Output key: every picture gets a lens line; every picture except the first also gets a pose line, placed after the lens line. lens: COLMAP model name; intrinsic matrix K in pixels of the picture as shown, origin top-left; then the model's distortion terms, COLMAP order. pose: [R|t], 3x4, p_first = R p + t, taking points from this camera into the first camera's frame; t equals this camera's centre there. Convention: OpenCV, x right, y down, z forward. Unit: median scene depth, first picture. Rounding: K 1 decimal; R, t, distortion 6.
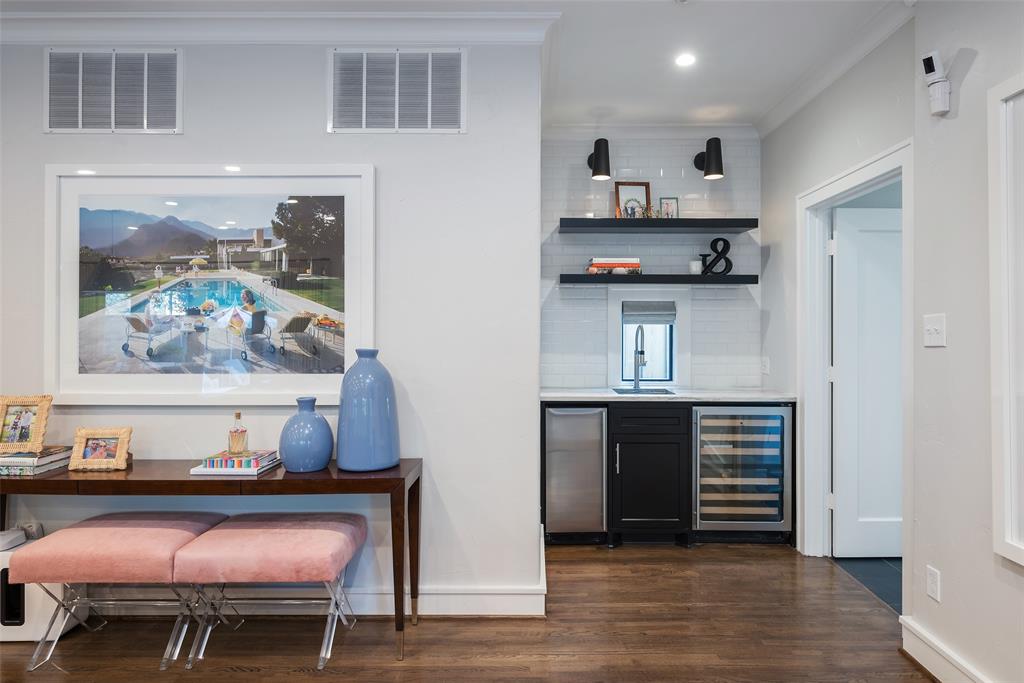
lens RADIAL K [[563.3, 0, 517.8], [0, 563.3, 342.1], [0, 0, 1]] dist [0.002886, 0.000006]
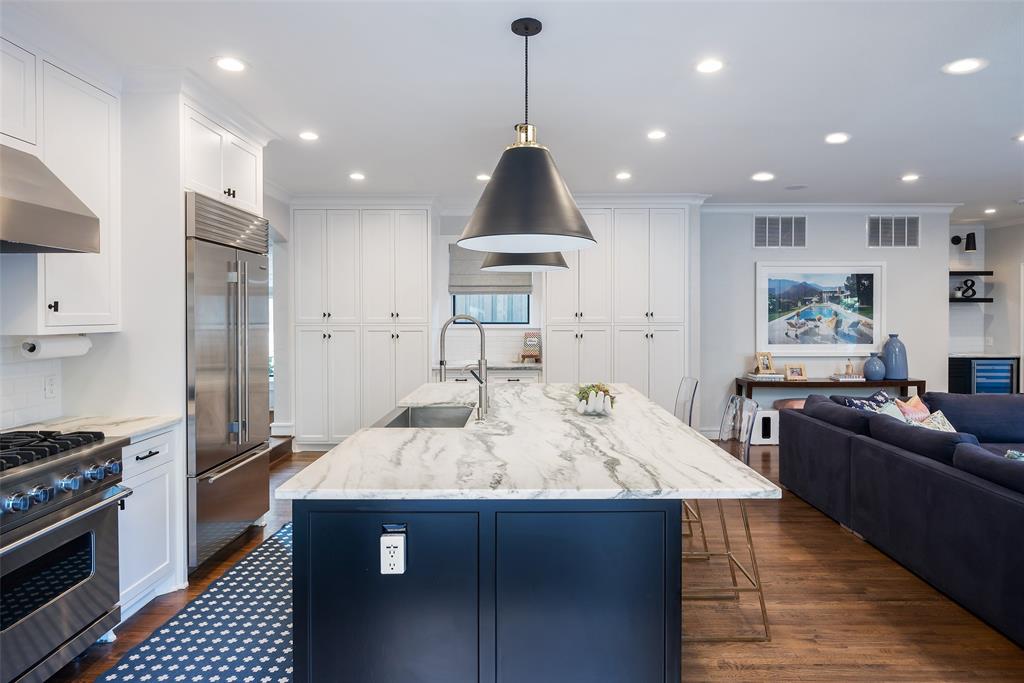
lens RADIAL K [[563.3, 0, 509.4], [0, 563.3, 339.8], [0, 0, 1]] dist [0.002886, 0.000006]
pose [[0.999821, -0.003905, 0.018522, -1.983163], [0.003517, 0.999775, 0.020927, -0.021388], [-0.018599, -0.020858, 0.999609, -1.500940]]
